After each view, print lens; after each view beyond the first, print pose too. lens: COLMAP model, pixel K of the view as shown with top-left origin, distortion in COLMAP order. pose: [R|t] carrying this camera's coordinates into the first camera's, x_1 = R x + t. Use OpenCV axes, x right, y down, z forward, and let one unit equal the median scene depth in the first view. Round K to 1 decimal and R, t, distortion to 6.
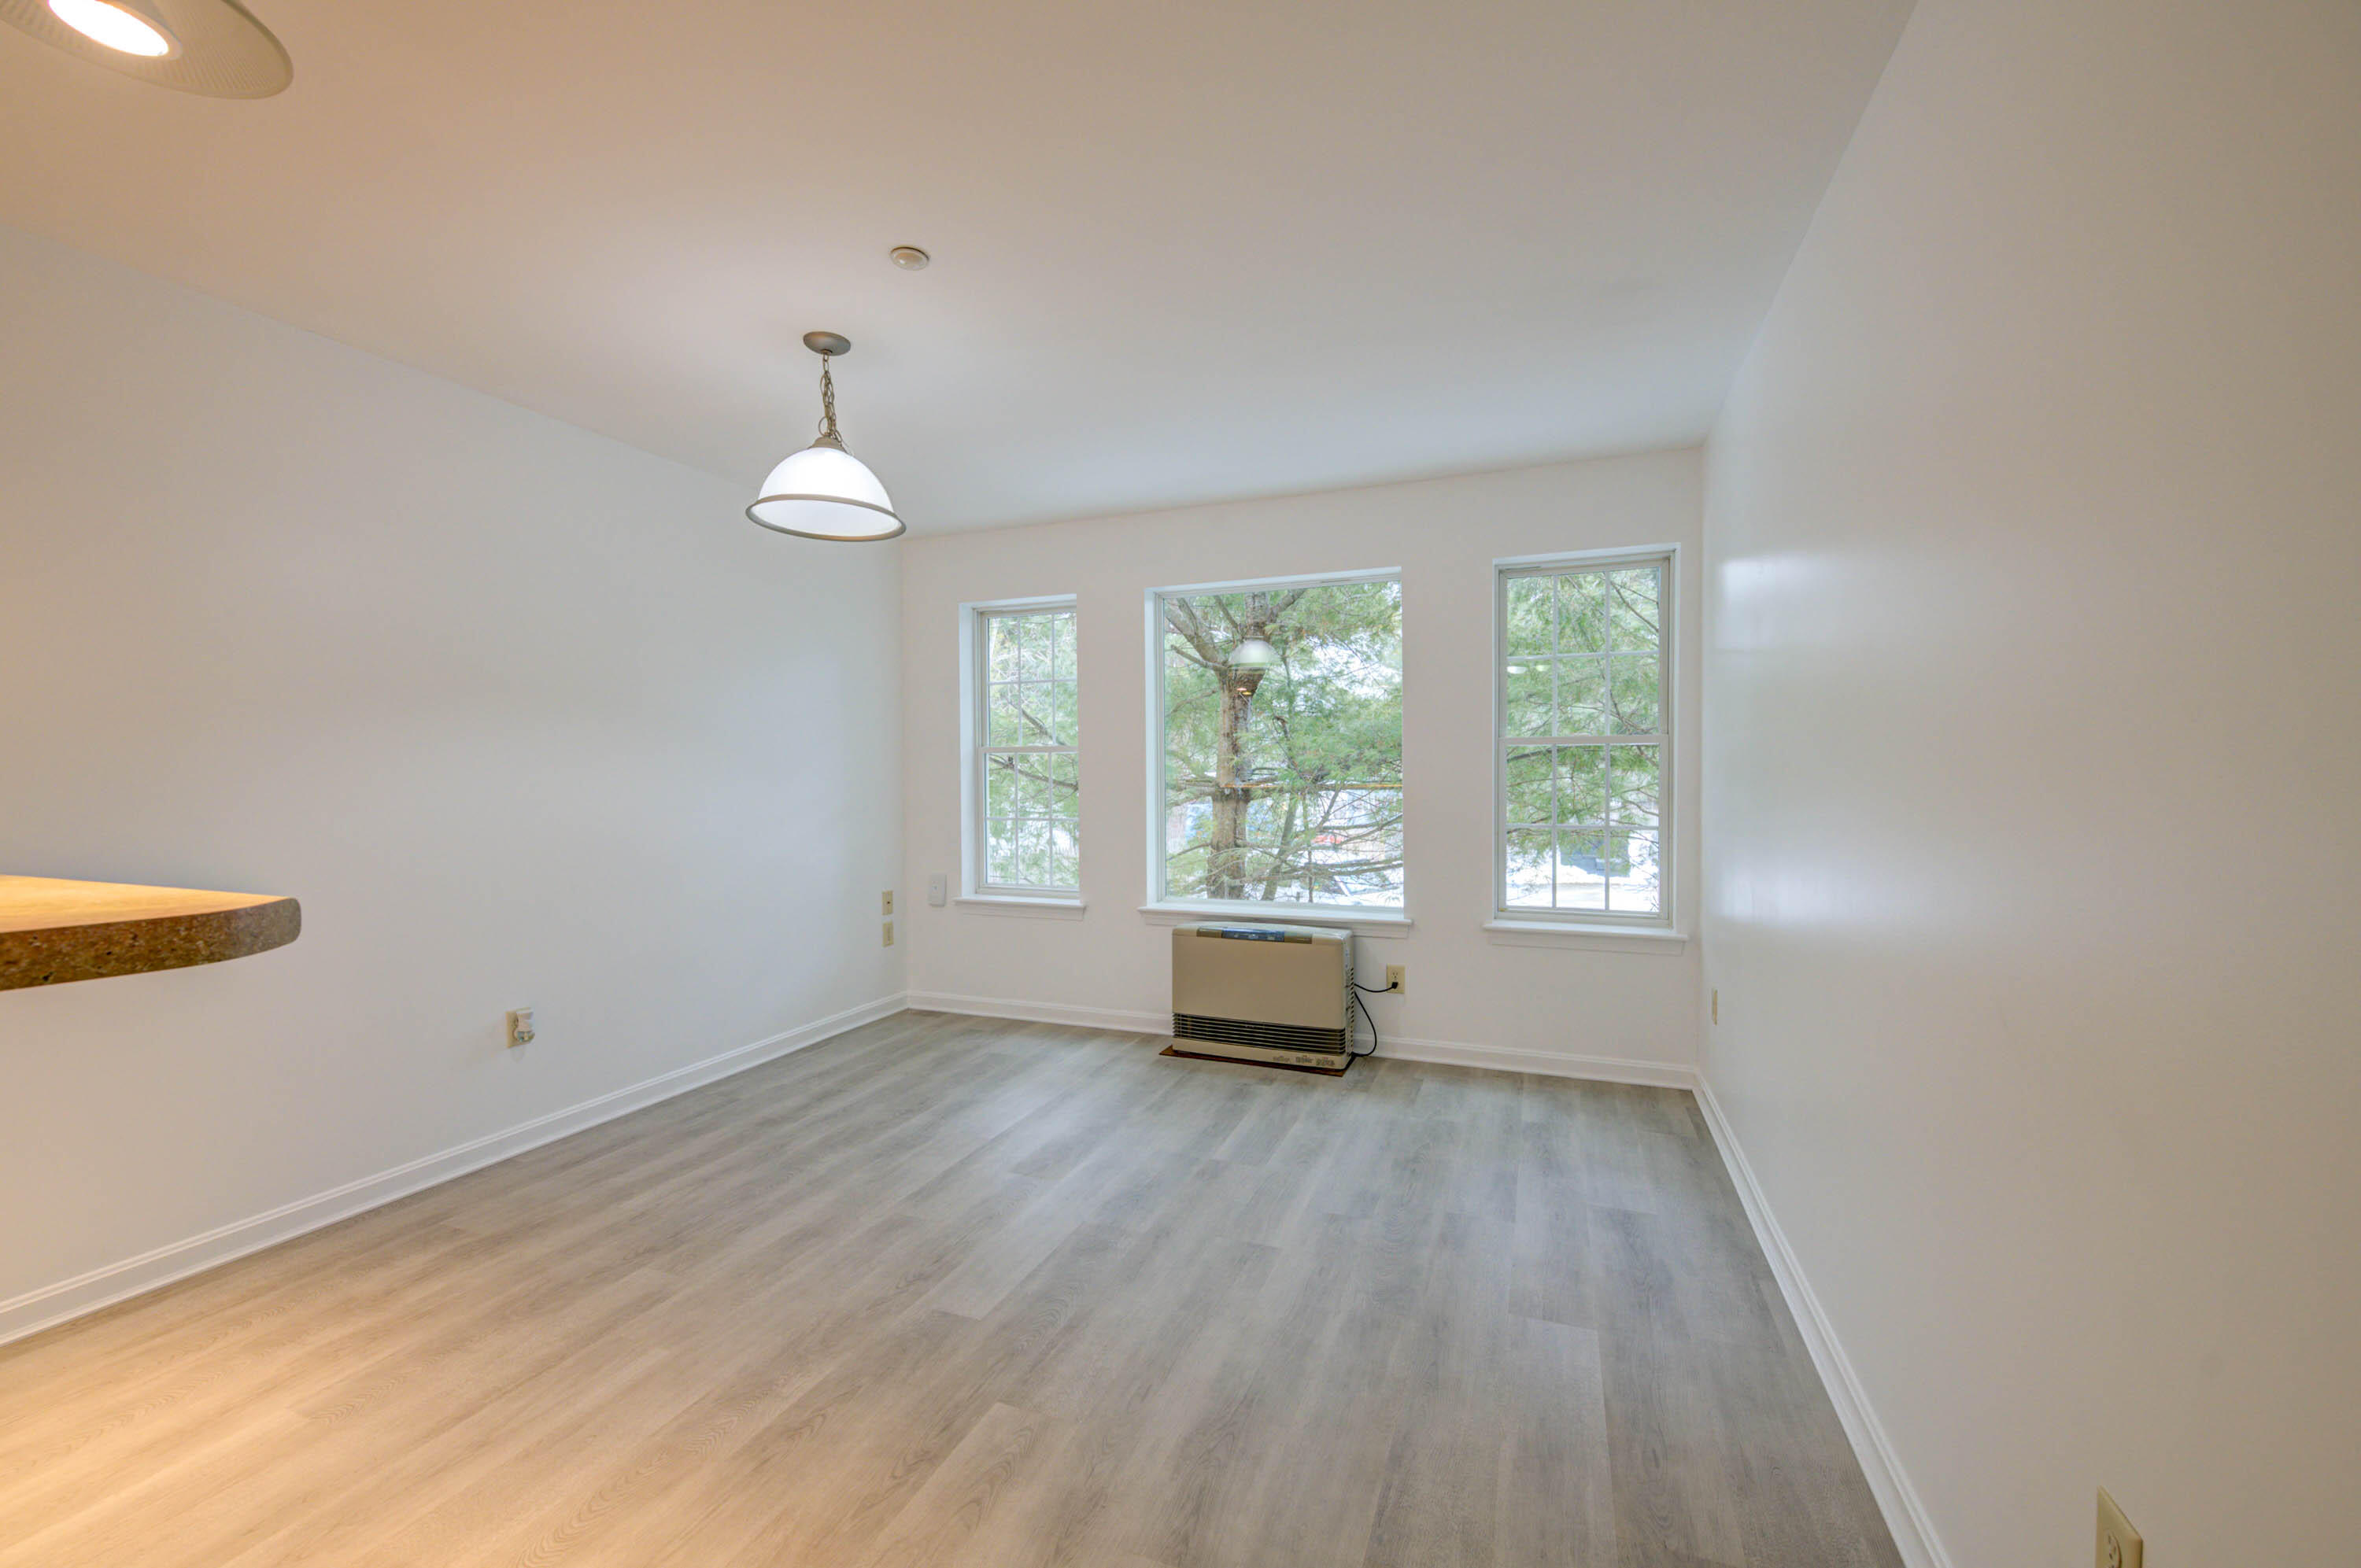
lens RADIAL K [[934.6, 0, 1180.5], [0, 934.6, 784.0], [0, 0, 1]] dist [0.000693, -0.000370]
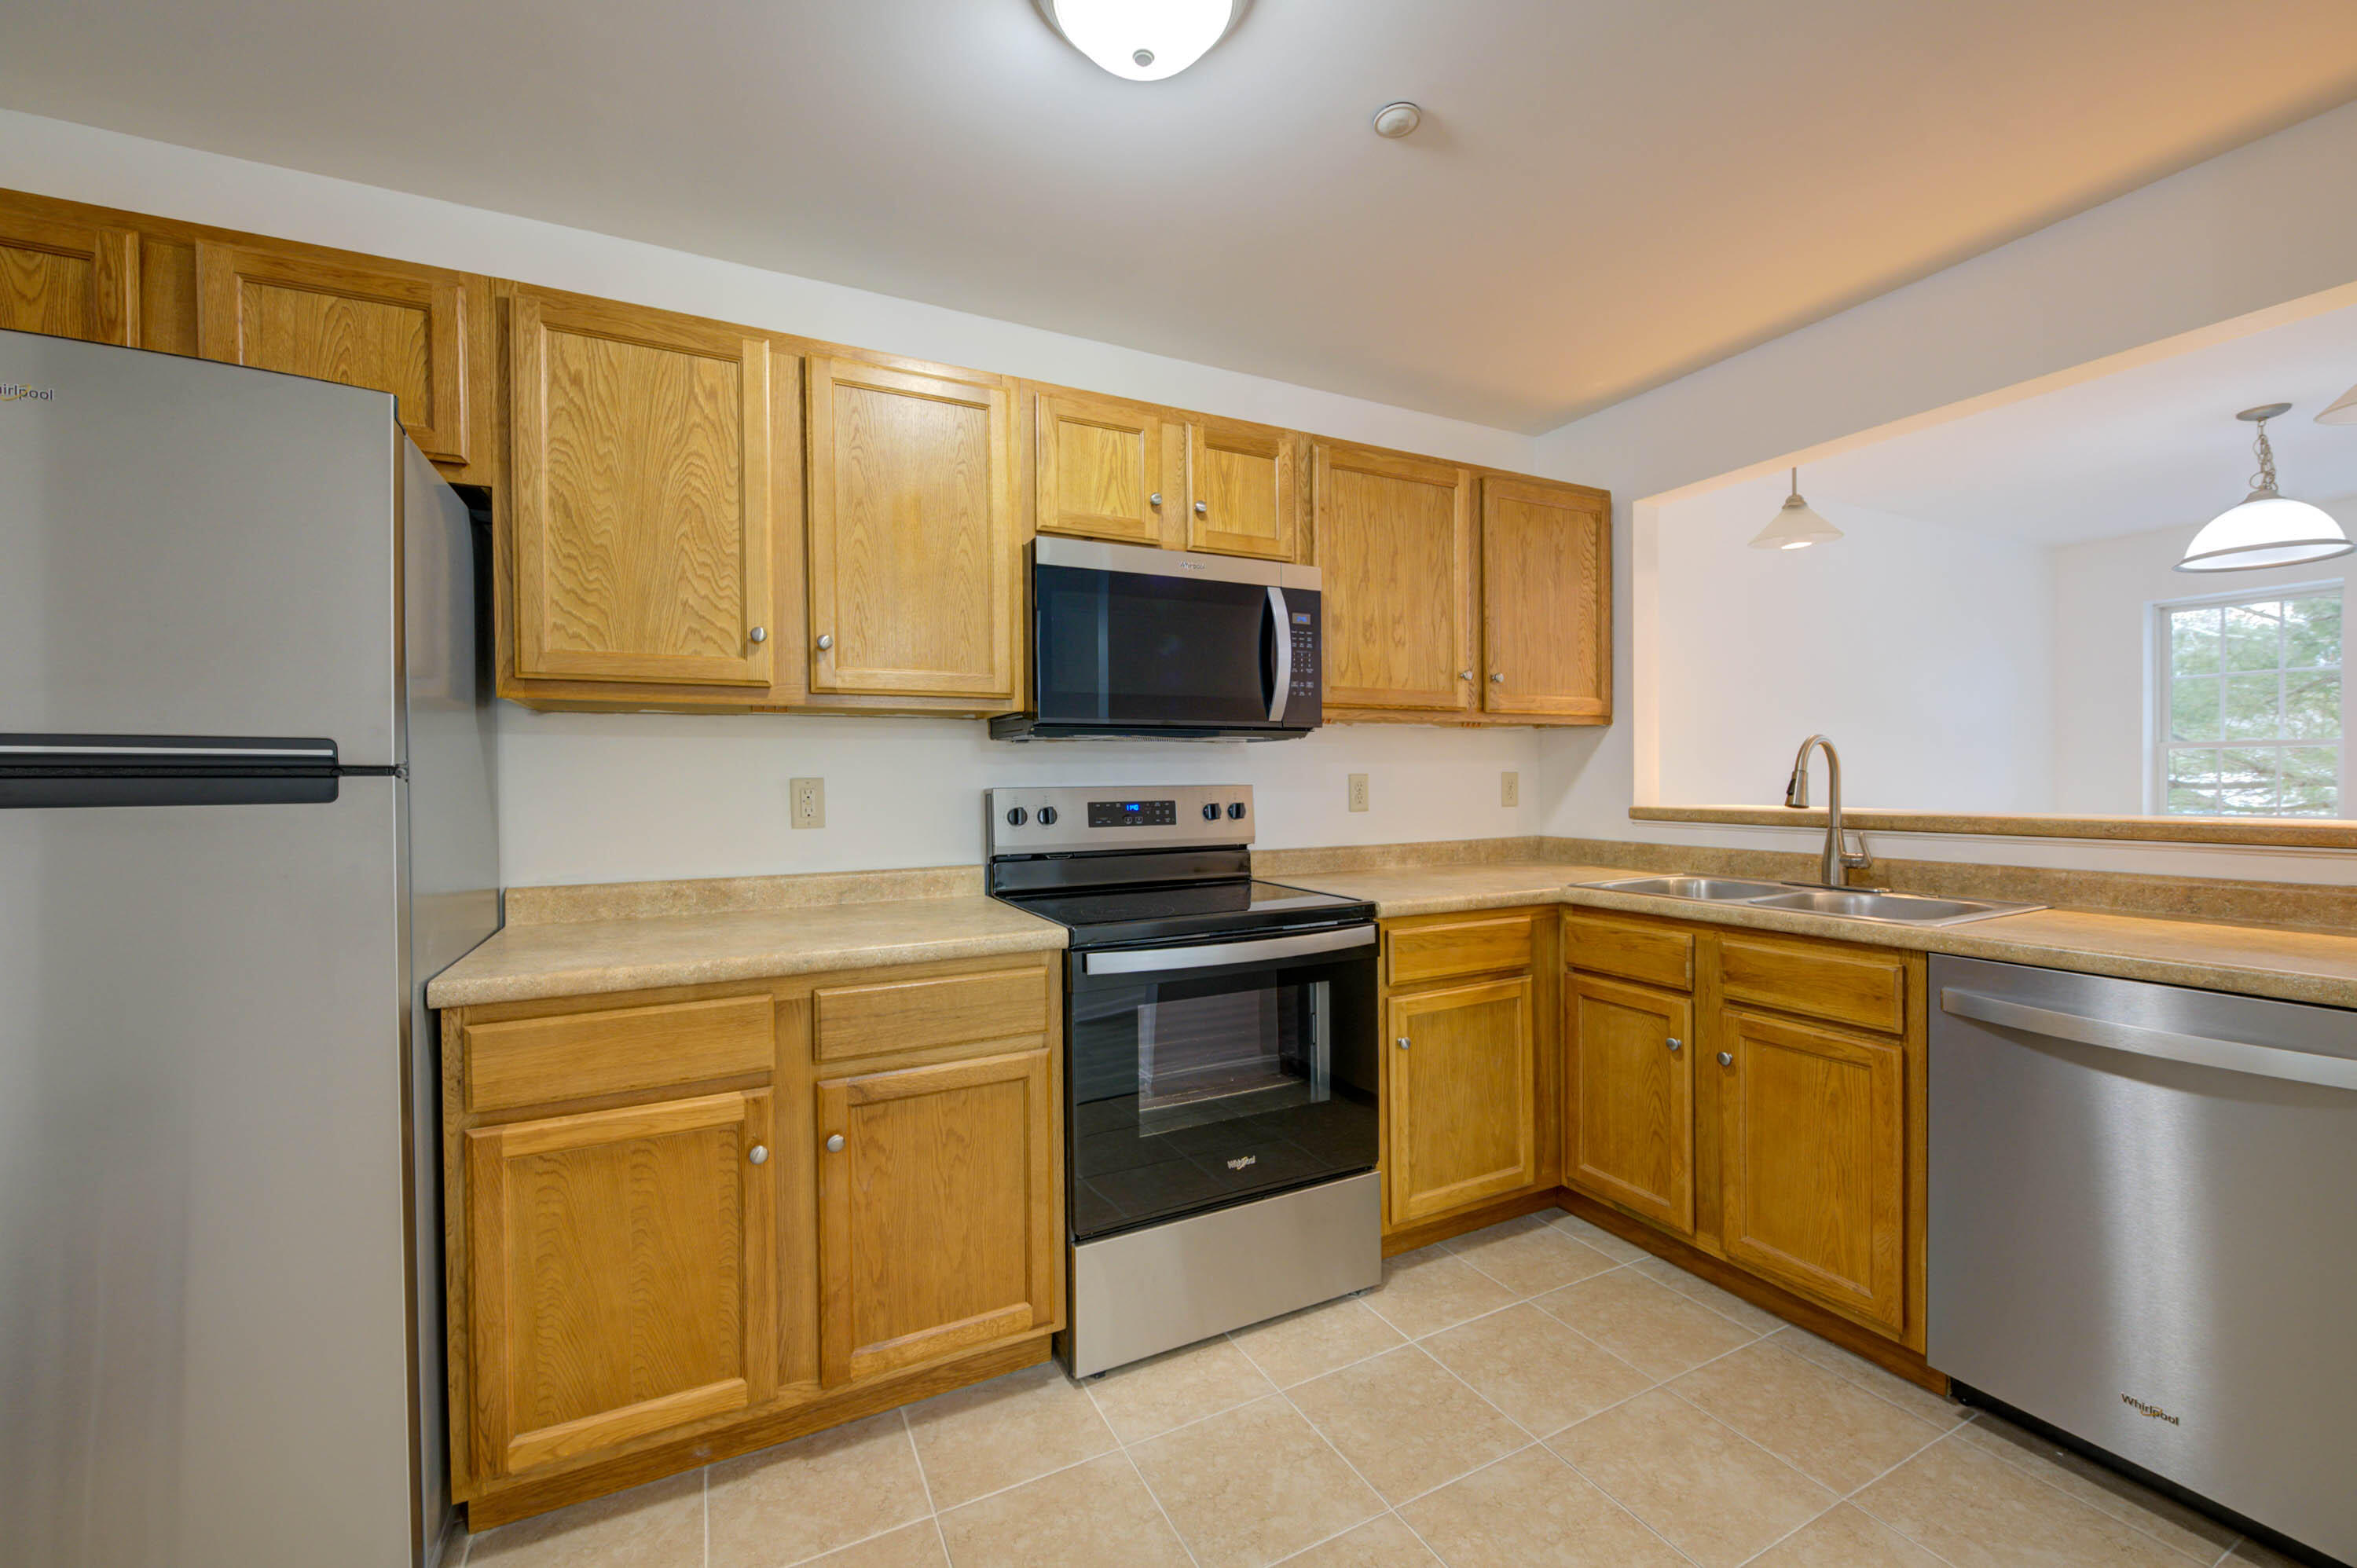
lens RADIAL K [[926.6, 0, 1176.8], [0, 926.6, 786.6], [0, 0, 1]] dist [0.002038, -0.004171]
pose [[0.744763, 0.004691, -0.667312, -0.702960], [-0.003042, 0.999989, 0.003635, 0.014421], [0.667322, -0.000678, 0.744769, -0.921162]]
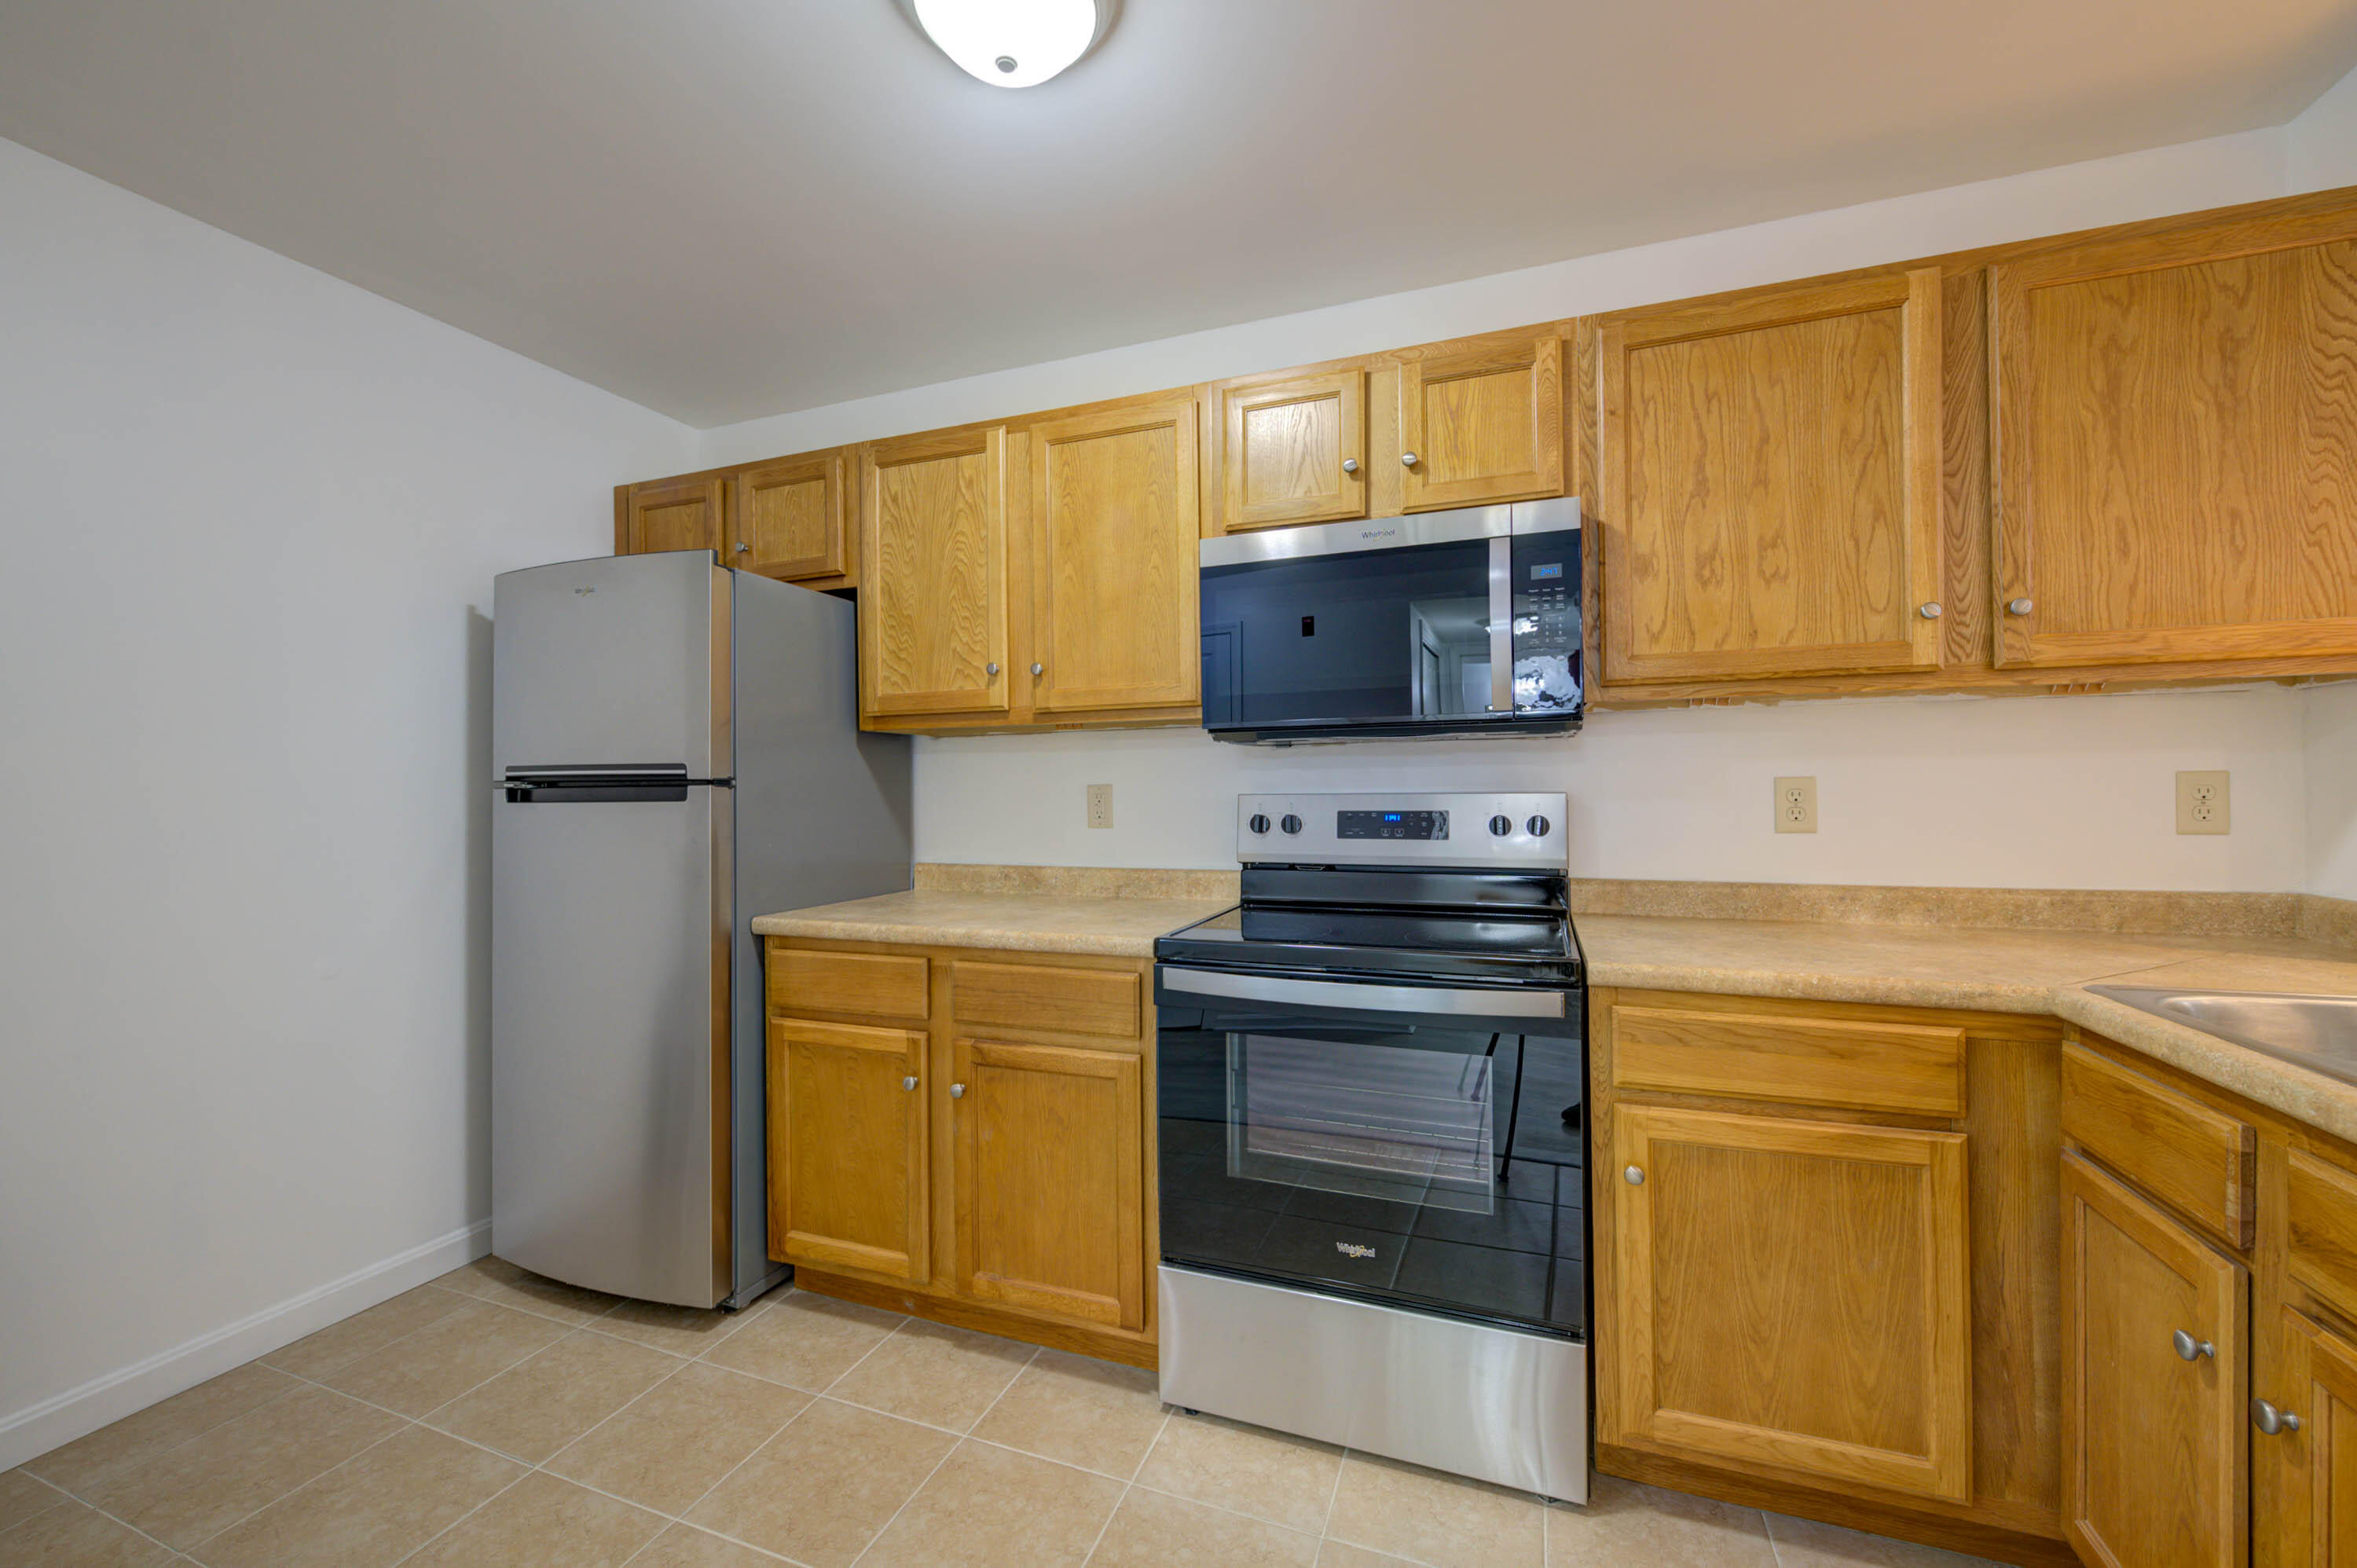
lens RADIAL K [[926.6, 0, 1176.8], [0, 926.6, 786.6], [0, 0, 1]] dist [0.002038, -0.004171]
pose [[0.010432, 0.003766, -0.999938, -0.520704], [-0.002417, 0.999990, 0.003741, 0.008125], [0.999943, 0.002377, 0.010441, -0.382012]]
